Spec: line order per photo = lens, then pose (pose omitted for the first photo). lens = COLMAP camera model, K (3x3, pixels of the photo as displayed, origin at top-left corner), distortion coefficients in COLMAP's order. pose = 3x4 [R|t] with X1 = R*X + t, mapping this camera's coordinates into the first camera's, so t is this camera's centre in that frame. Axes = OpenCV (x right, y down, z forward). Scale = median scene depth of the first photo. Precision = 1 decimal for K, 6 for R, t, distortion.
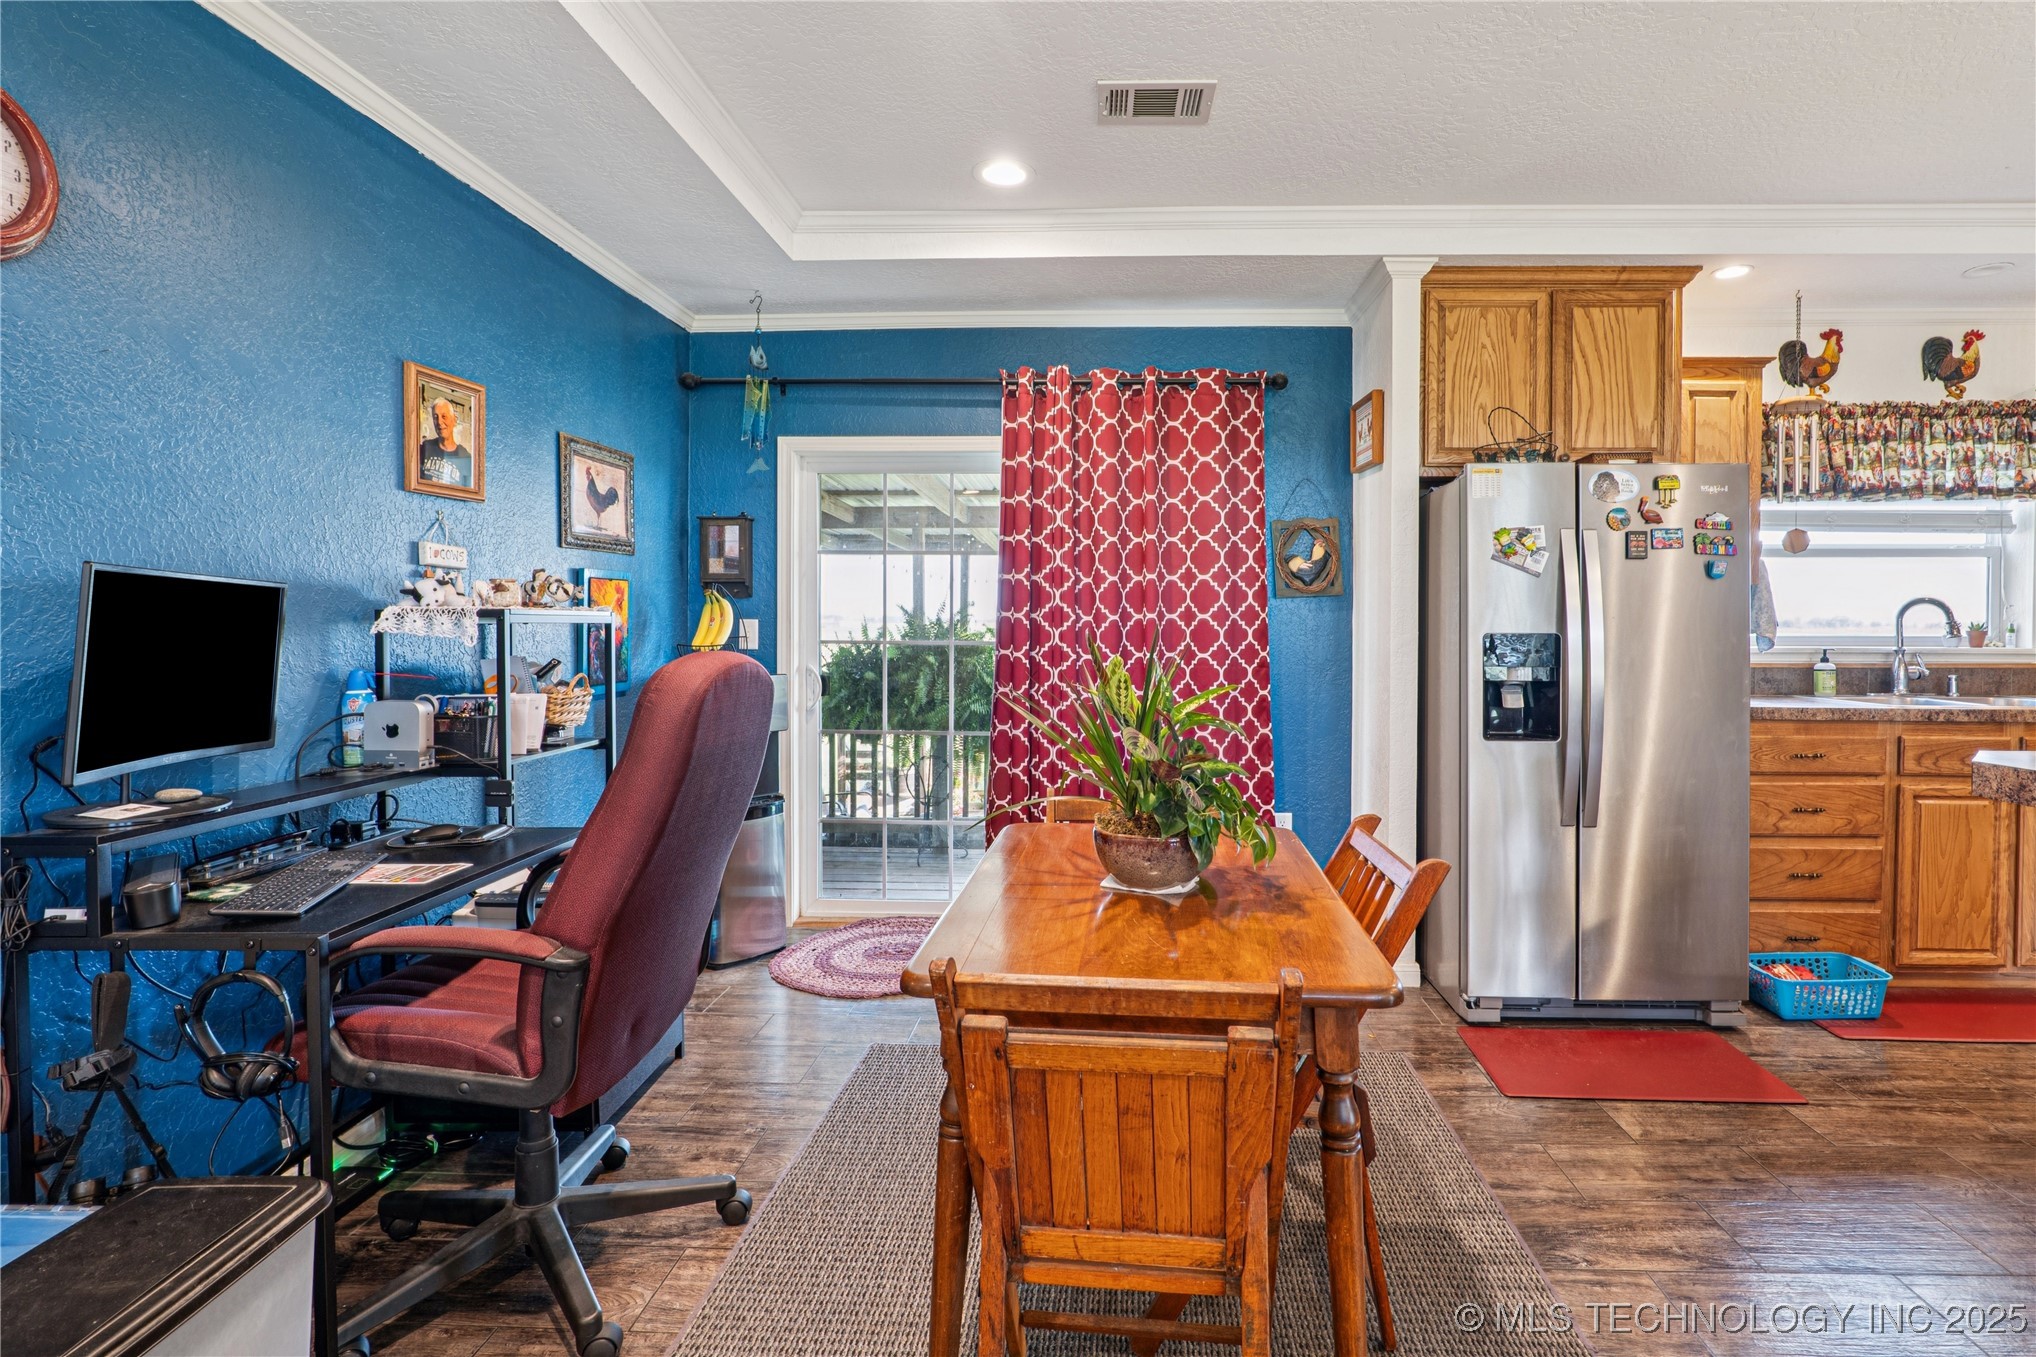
lens RADIAL K [[984.9, 0, 1050.4], [0, 984.9, 635.1], [0, 0, 1]] dist [-0.015124, 0.001457]
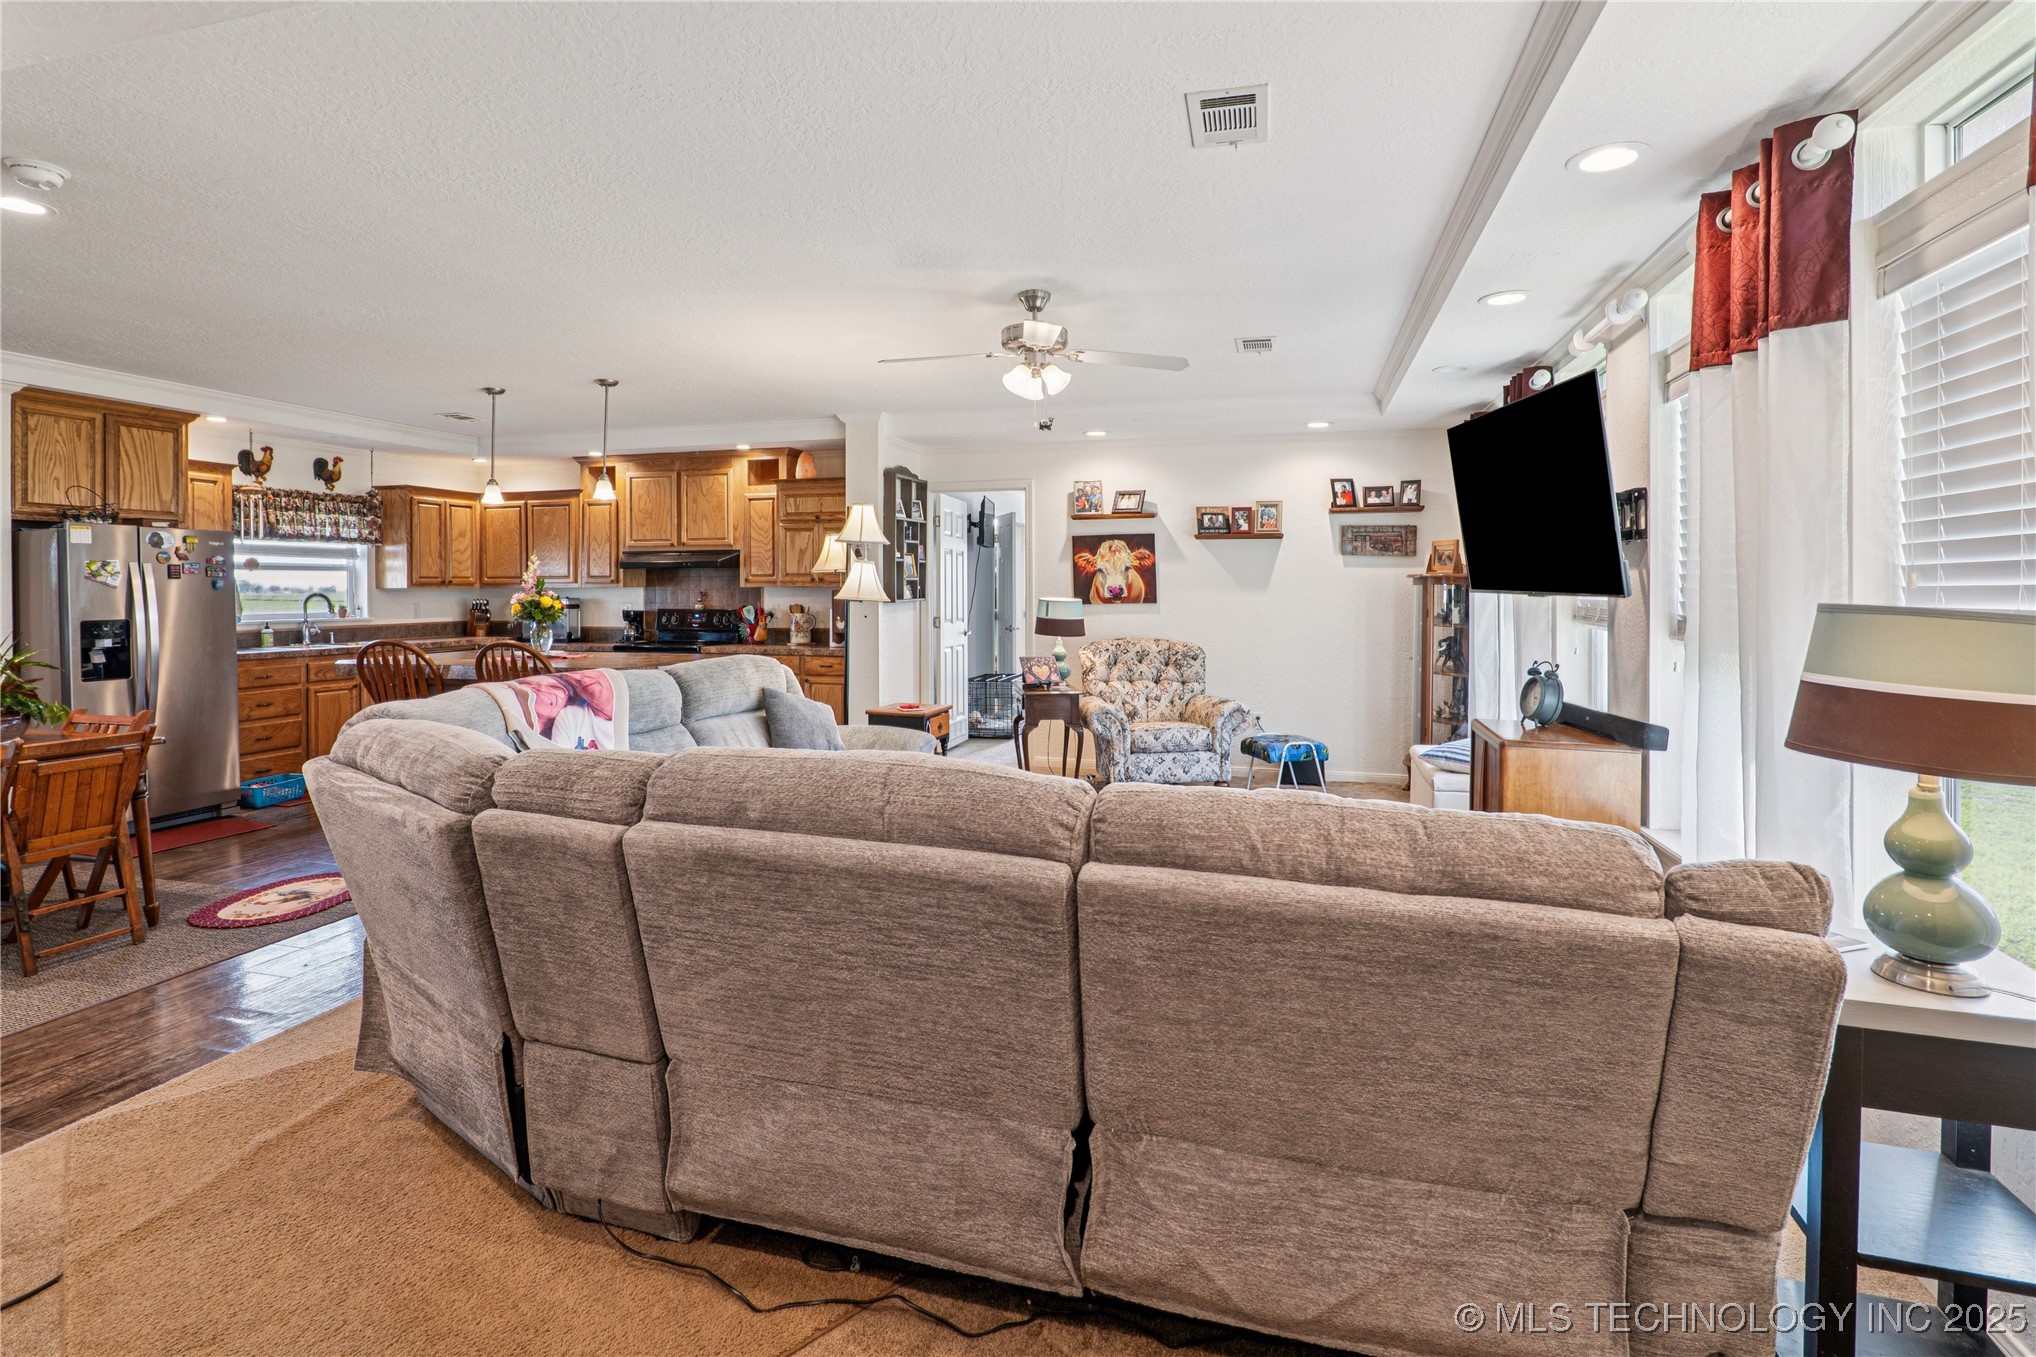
lens RADIAL K [[980.7, 0, 1016.0], [0, 980.7, 595.9], [0, 0, 1]] dist [-0.001437, 0.001152]
pose [[0.220281, -0.012563, 0.975355, -0.776066], [0.017721, 0.999804, 0.008875, -0.028371], [-0.975275, 0.015329, 0.220461, -0.872869]]
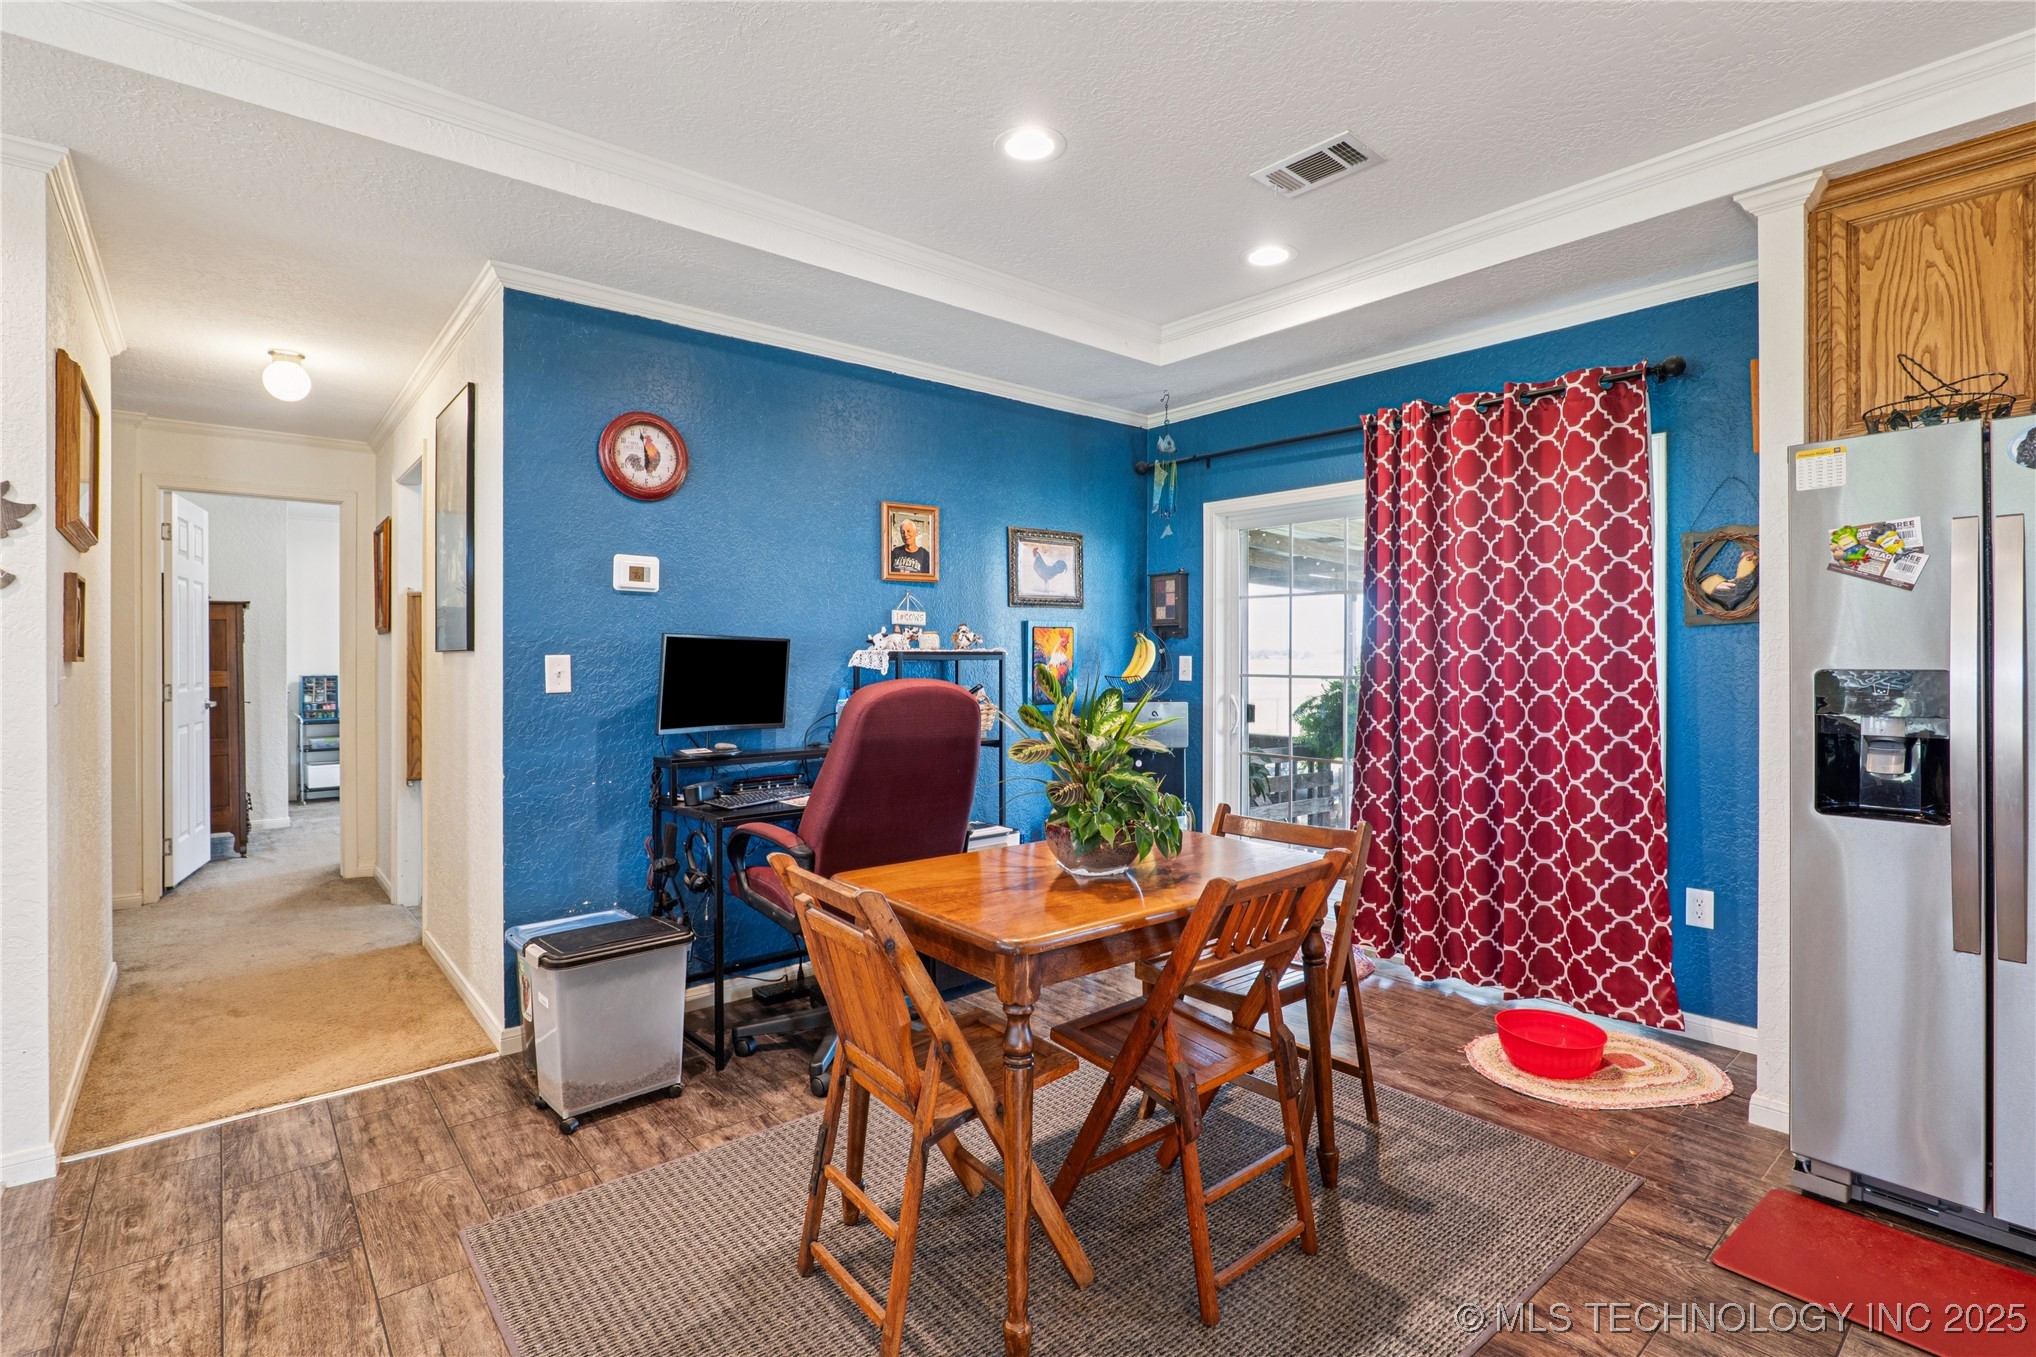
lens RADIAL K [[946.3, 0, 1018.9], [0, 946.3, 653.6], [0, 0, 1]] dist [-0.000693, 0.000285]
pose [[0.683868, -0.007948, -0.729562, 0.488074], [-0.005669, 0.999853, -0.016207, 0.001281], [0.729583, 0.015219, 0.683722, 0.057033]]
